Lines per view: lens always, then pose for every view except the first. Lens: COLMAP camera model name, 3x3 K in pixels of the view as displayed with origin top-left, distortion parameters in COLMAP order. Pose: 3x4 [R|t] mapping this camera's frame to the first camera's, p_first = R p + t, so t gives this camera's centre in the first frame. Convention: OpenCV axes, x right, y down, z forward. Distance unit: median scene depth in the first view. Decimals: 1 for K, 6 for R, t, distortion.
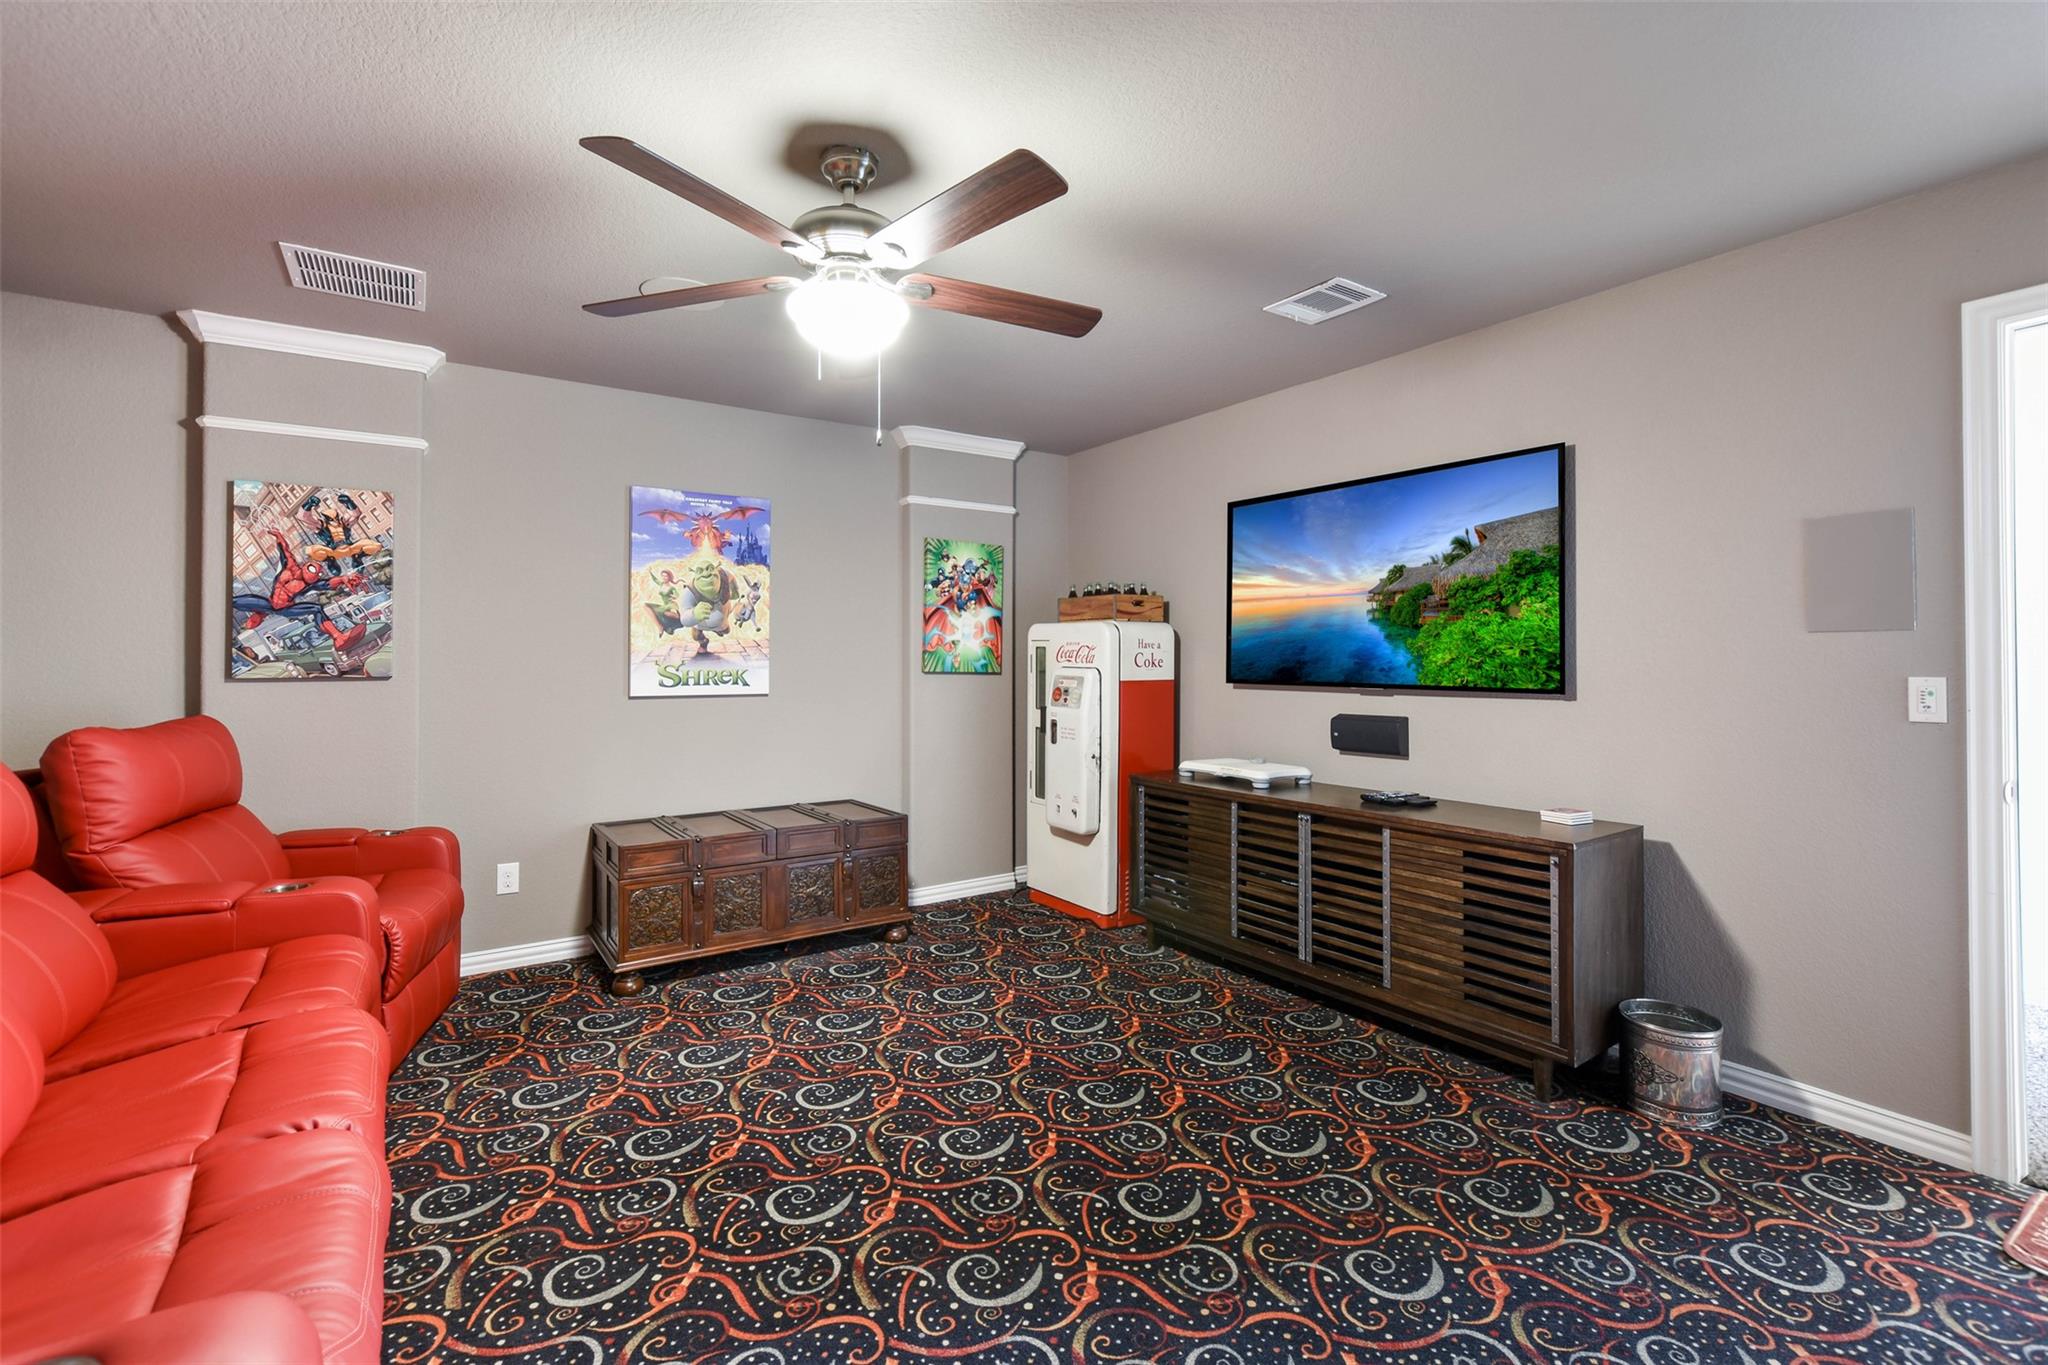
lens RADIAL K [[901.0, 0, 995.6], [0, 901.0, 651.0], [0, 0, 1]] dist [-0.008097, 0.001335]
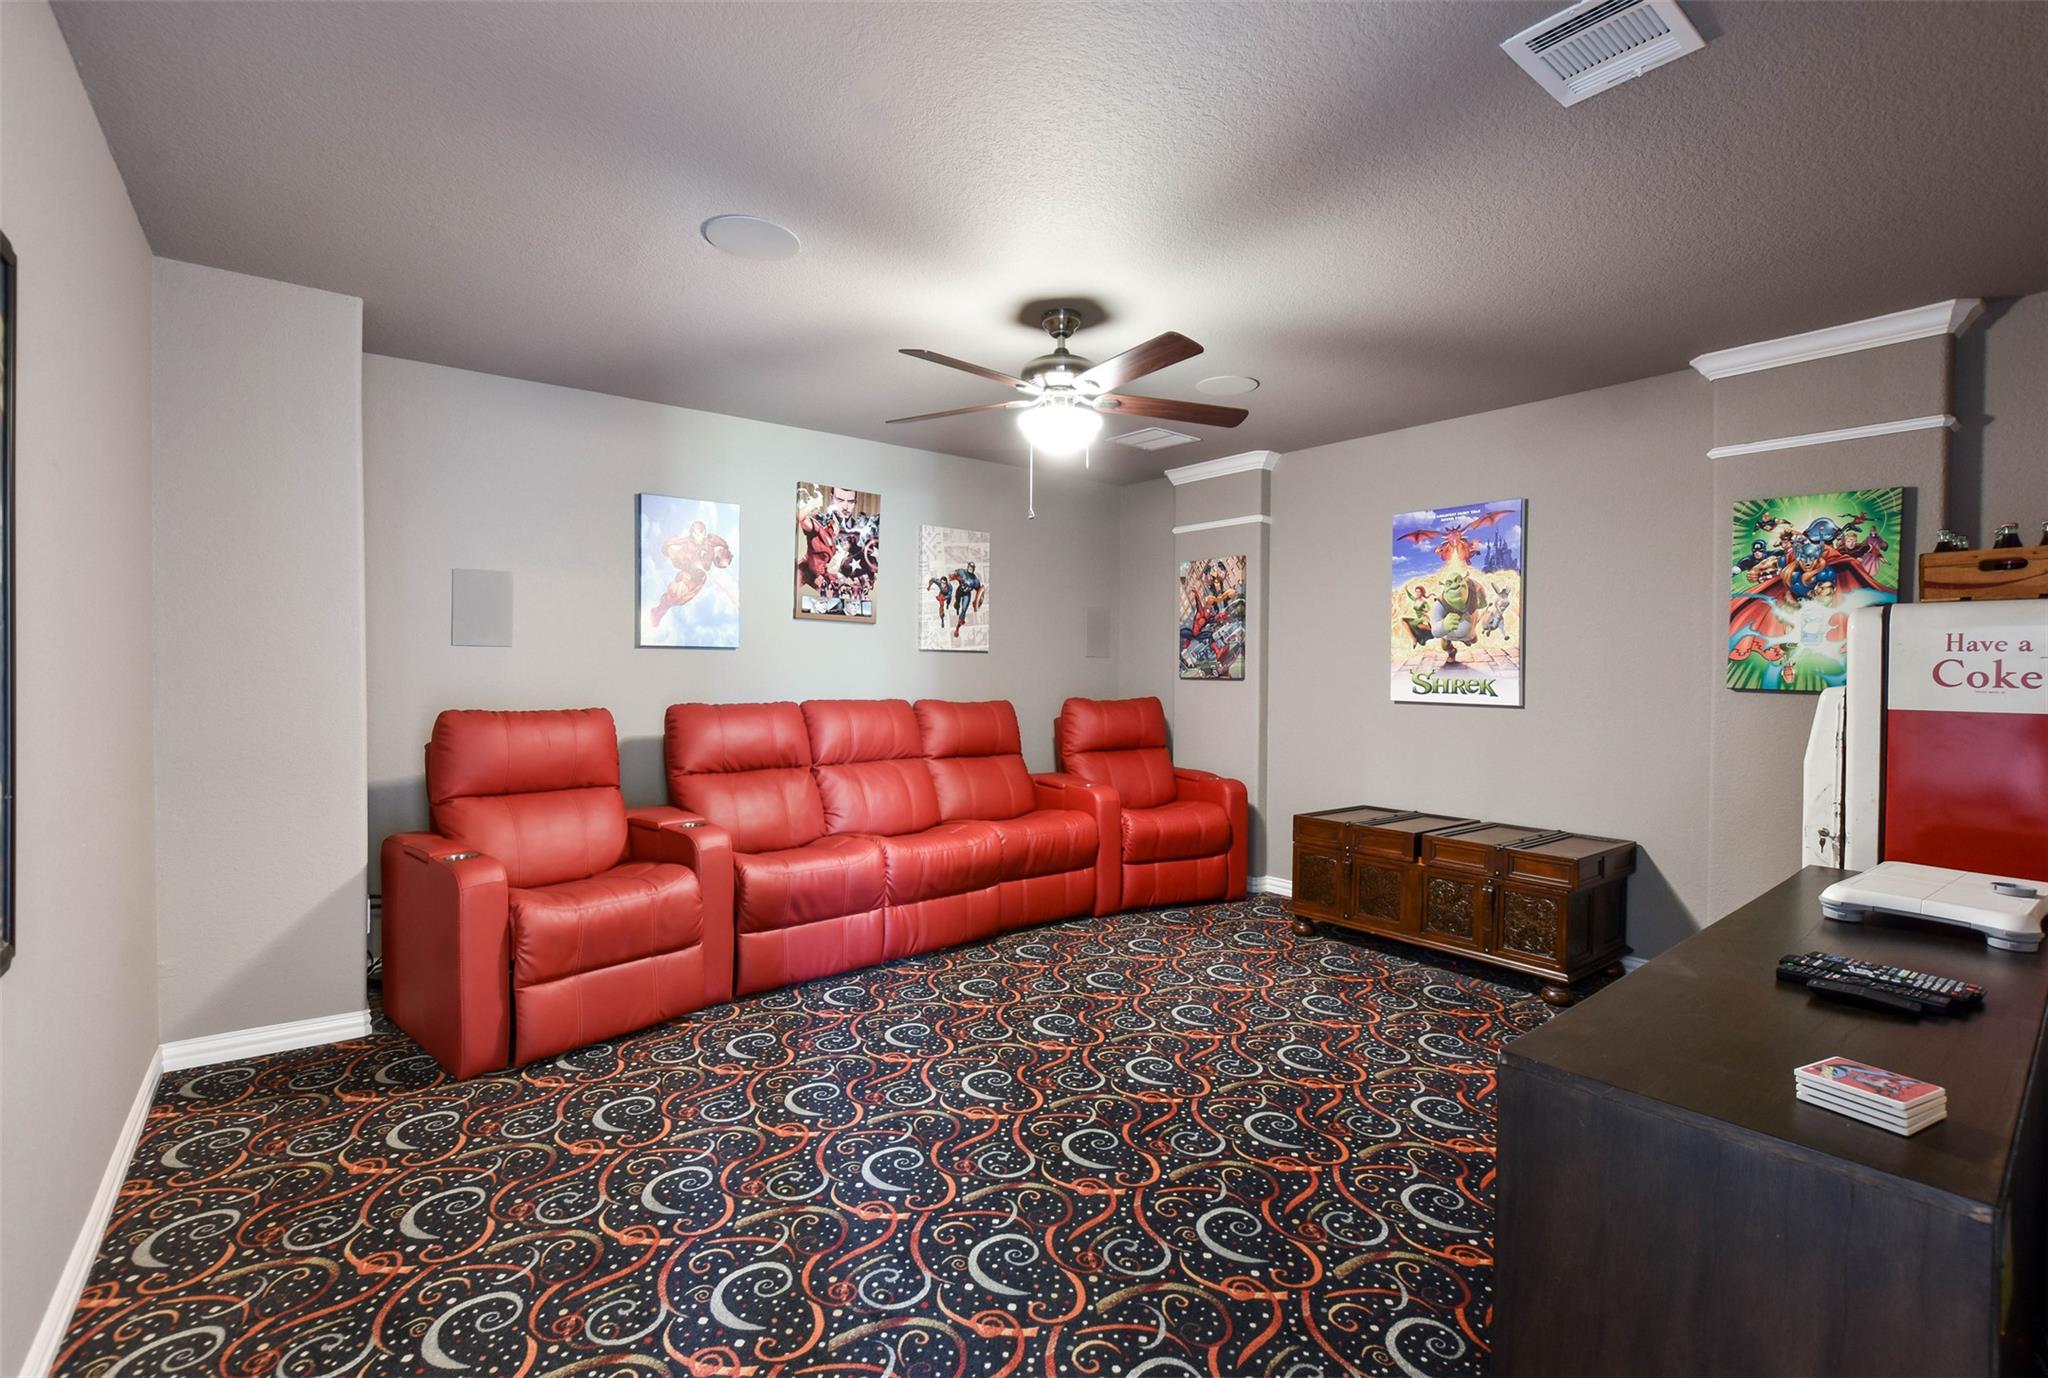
lens RADIAL K [[893.0, 0, 1025.3], [0, 893.0, 678.4], [0, 0, 1]] dist [-0.008987, 0.000056]
pose [[0.091345, 0.014942, -0.995707, 0.659976], [-0.001319, 0.999888, 0.014884, 0.006113], [0.995818, -0.000046, 0.091354, 0.423559]]
